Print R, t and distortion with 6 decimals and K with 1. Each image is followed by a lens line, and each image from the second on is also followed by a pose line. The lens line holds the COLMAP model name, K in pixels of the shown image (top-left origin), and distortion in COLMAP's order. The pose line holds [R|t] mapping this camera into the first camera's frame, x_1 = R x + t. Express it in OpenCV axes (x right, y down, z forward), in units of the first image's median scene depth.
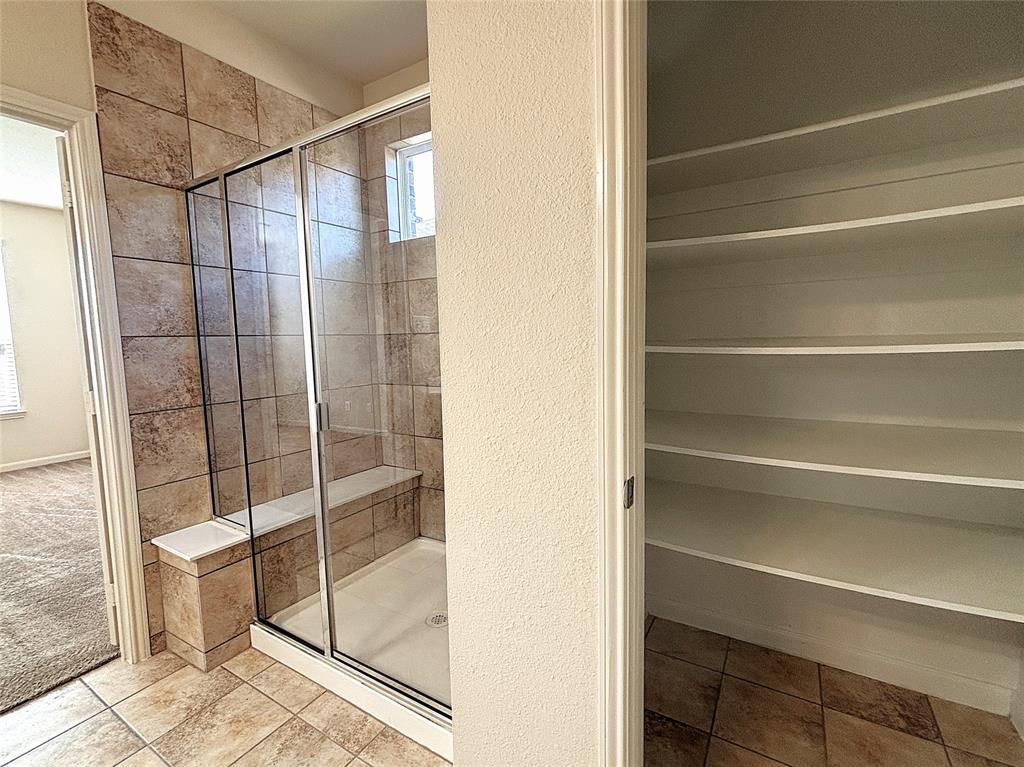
lens RADIAL K [[462.6, 0, 512.1], [0, 462.6, 383.4], [0, 0, 1]] dist [-0.005946, 0.003058]
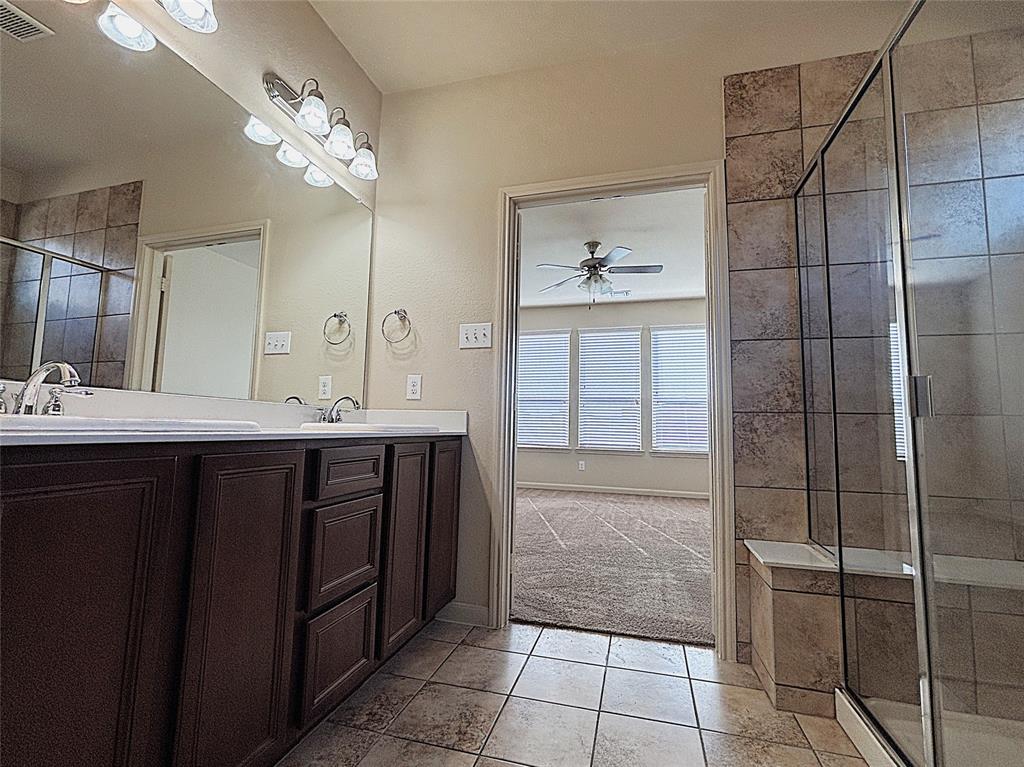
lens RADIAL K [[462.6, 0, 510.5], [0, 462.6, 379.3], [0, 0, 1]] dist [-0.005946, 0.003058]
pose [[0.272924, -0.063387, -0.959945, 0.066028], [-0.121200, 0.987611, -0.099673, 0.155366], [0.954370, 0.143548, 0.261861, 0.200940]]
